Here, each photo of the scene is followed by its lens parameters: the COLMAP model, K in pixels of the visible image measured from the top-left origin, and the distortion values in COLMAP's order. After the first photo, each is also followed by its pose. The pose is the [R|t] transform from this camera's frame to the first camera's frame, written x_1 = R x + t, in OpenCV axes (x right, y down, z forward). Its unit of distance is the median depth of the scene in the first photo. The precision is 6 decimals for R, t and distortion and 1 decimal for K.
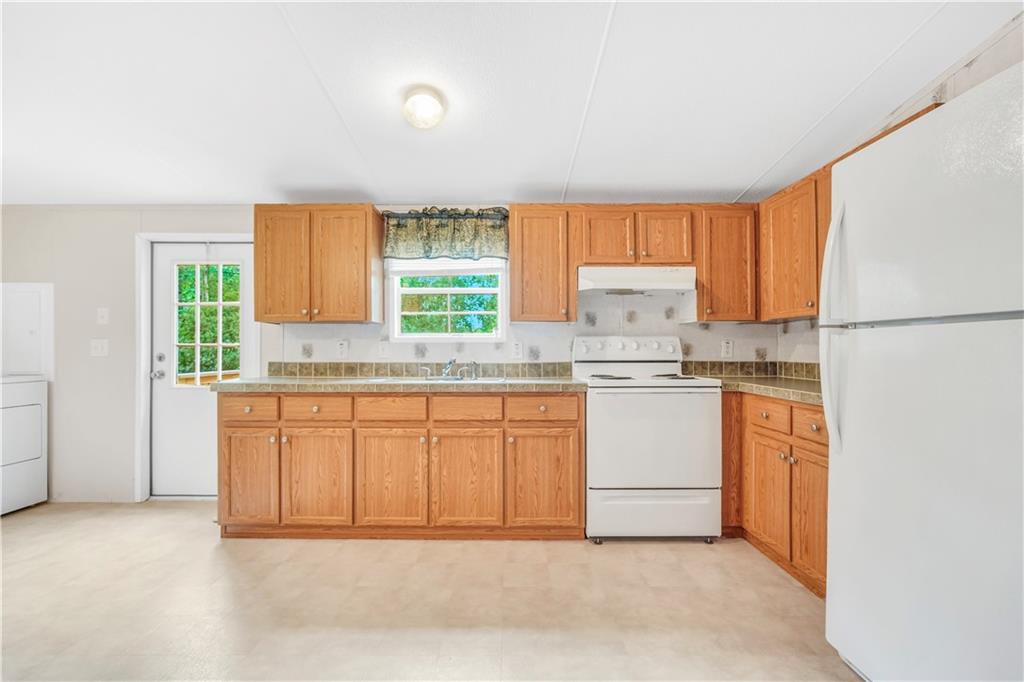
lens RADIAL K [[439.5, 0, 508.3], [0, 439.5, 351.3], [0, 0, 1]] dist [-0.016581, 0.006786]
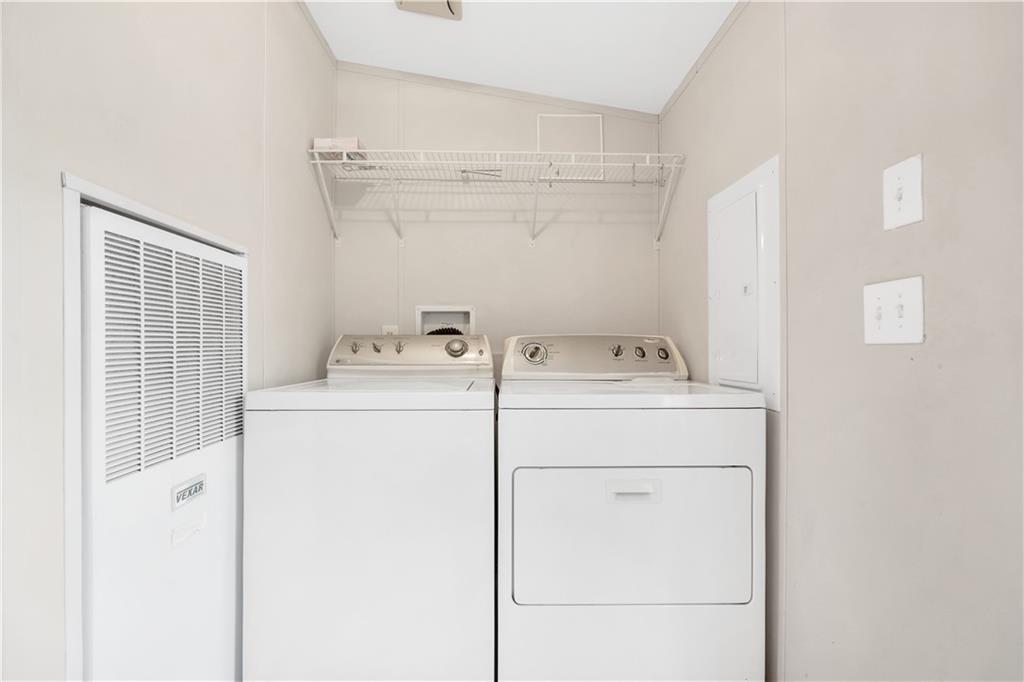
lens RADIAL K [[439.5, 0, 499.9], [0, 439.5, 345.2], [0, 0, 1]] dist [-0.016581, 0.006786]
pose [[0.019457, -0.005137, -0.999798, -0.778983], [0.001500, 0.999986, -0.005109, 0.015619], [0.999810, -0.001400, 0.019464, 0.871499]]
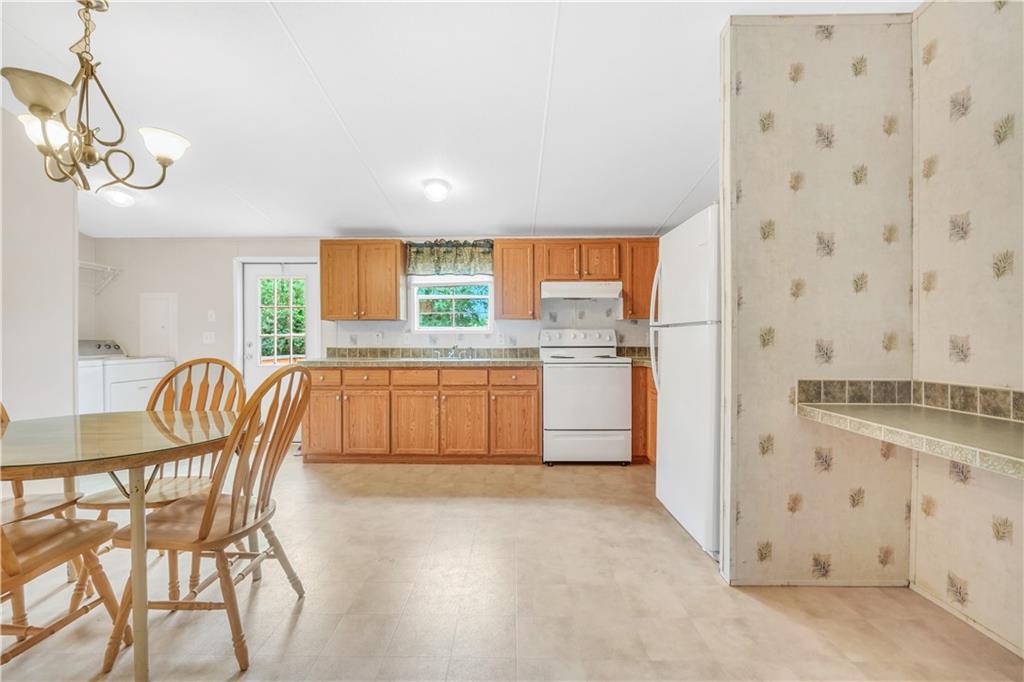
lens RADIAL K [[439.5, 0, 499.7], [0, 439.5, 342.1], [0, 0, 1]] dist [-0.016581, 0.006786]
pose [[0.999464, -0.000993, -0.032730, 0.069923], [0.001106, 0.999993, 0.003447, 0.002368], [0.032726, -0.003481, 0.999458, -0.465848]]
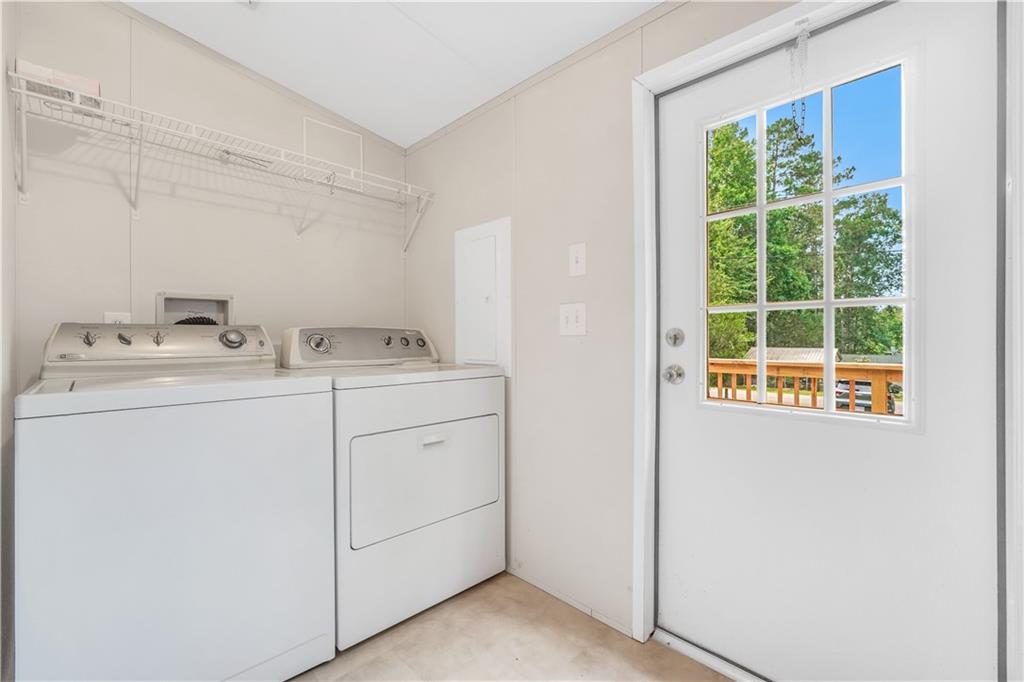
lens RADIAL K [[439.5, 0, 505.0], [0, 439.5, 340.8], [0, 0, 1]] dist [-0.016581, 0.006786]
pose [[0.696396, 0.002302, -0.717654, -0.708124], [0.004759, 0.999958, 0.007826, 0.015771], [0.717642, -0.008865, 0.696356, 0.656224]]
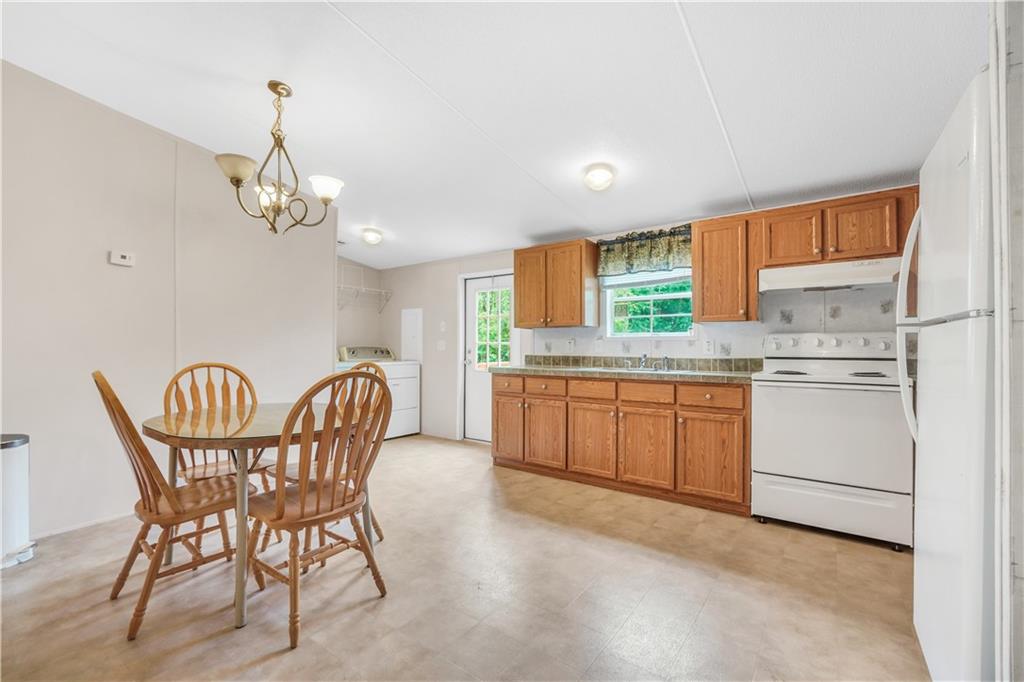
lens RADIAL K [[439.5, 0, 494.2], [0, 439.5, 344.8], [0, 0, 1]] dist [-0.016581, 0.006786]
pose [[0.789292, -0.001964, -0.614014, 0.306879], [-0.002943, 0.999971, -0.006981, 0.001557], [0.614010, 0.007317, 0.789264, -0.247605]]
